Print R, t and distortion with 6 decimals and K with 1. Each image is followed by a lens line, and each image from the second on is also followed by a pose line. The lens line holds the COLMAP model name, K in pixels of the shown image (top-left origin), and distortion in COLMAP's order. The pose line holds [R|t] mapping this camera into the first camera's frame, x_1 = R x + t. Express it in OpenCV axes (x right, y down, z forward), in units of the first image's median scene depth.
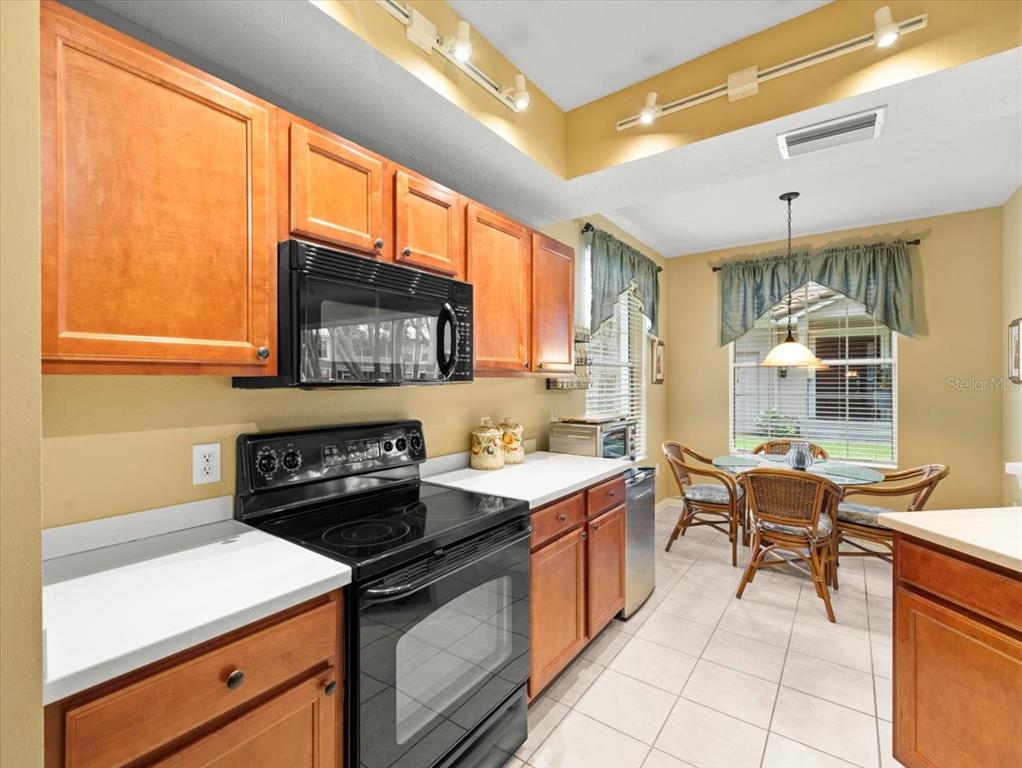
lens RADIAL K [[459.8, 0, 507.1], [0, 459.8, 382.8], [0, 0, 1]] dist [-0.001945, -0.000140]
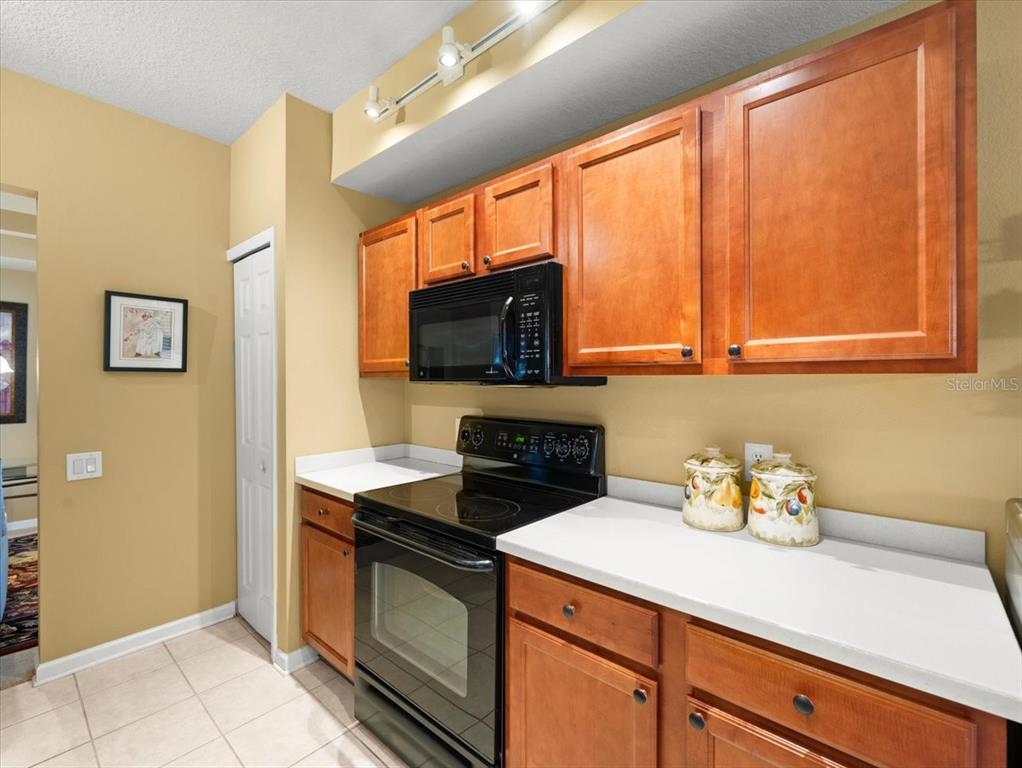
lens RADIAL K [[459.8, 0, 507.1], [0, 459.8, 382.8], [0, 0, 1]] dist [-0.001945, -0.000140]
pose [[-0.085429, 0.006872, -0.996321, 0.352335], [-0.006427, 0.999952, 0.007448, -0.002680], [0.996324, 0.007039, -0.085381, 0.473401]]
